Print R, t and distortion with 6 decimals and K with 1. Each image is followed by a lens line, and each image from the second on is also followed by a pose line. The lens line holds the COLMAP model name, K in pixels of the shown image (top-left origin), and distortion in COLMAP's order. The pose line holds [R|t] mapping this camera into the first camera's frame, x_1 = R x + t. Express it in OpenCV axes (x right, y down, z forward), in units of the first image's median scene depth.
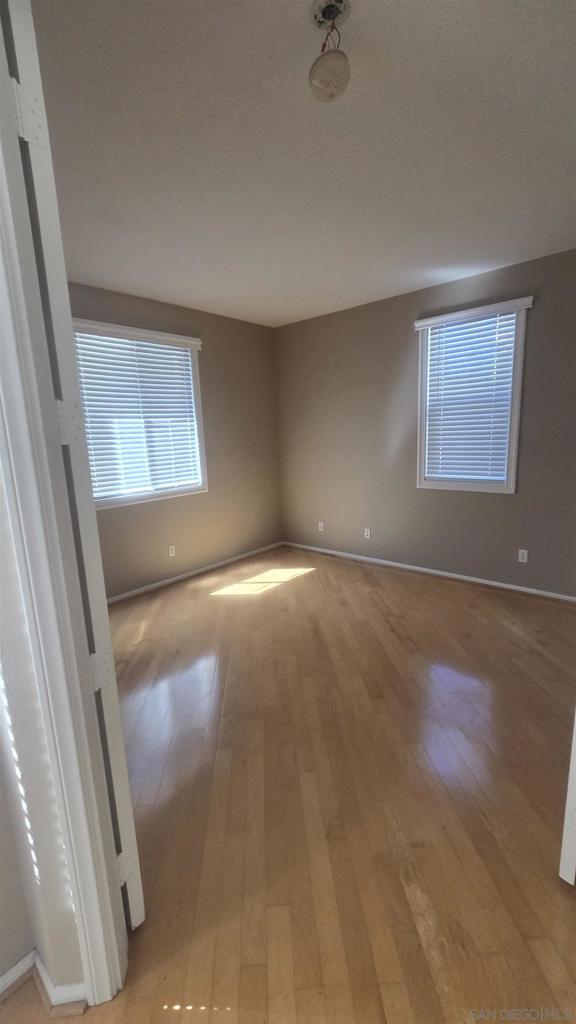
lens RADIAL K [[423.9, 0, 288.0], [0, 423.9, 512.0], [0, 0, 1]] dist [0.000105, -0.000171]
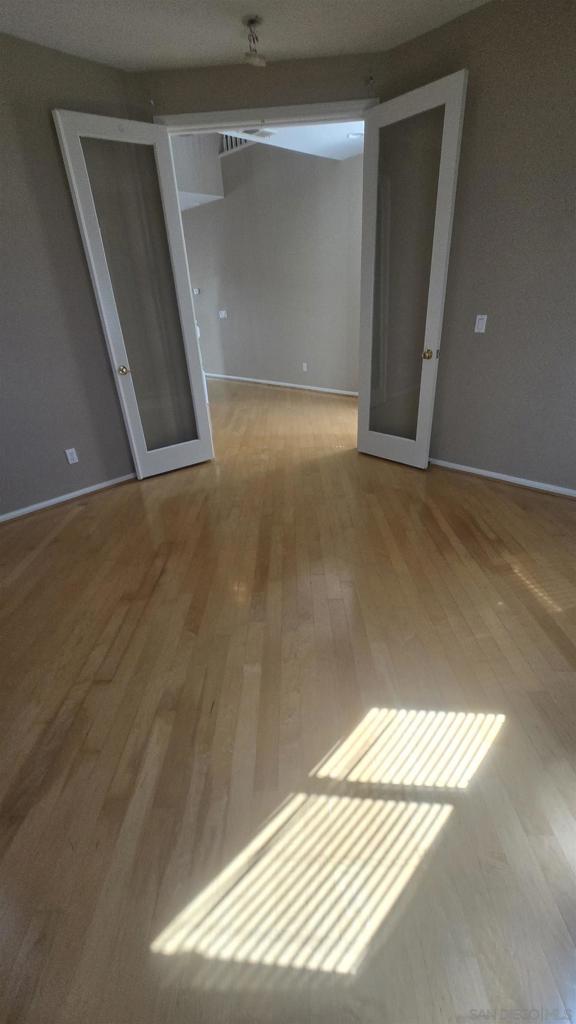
lens RADIAL K [[423.9, 0, 288.0], [0, 423.9, 512.0], [0, 0, 1]] dist [0.000105, -0.000171]
pose [[-0.992882, 0.054409, 0.105946, -0.046131], [0.107983, 0.786519, 0.608052, -0.190043], [-0.050245, 0.615164, -0.786796, 1.201258]]
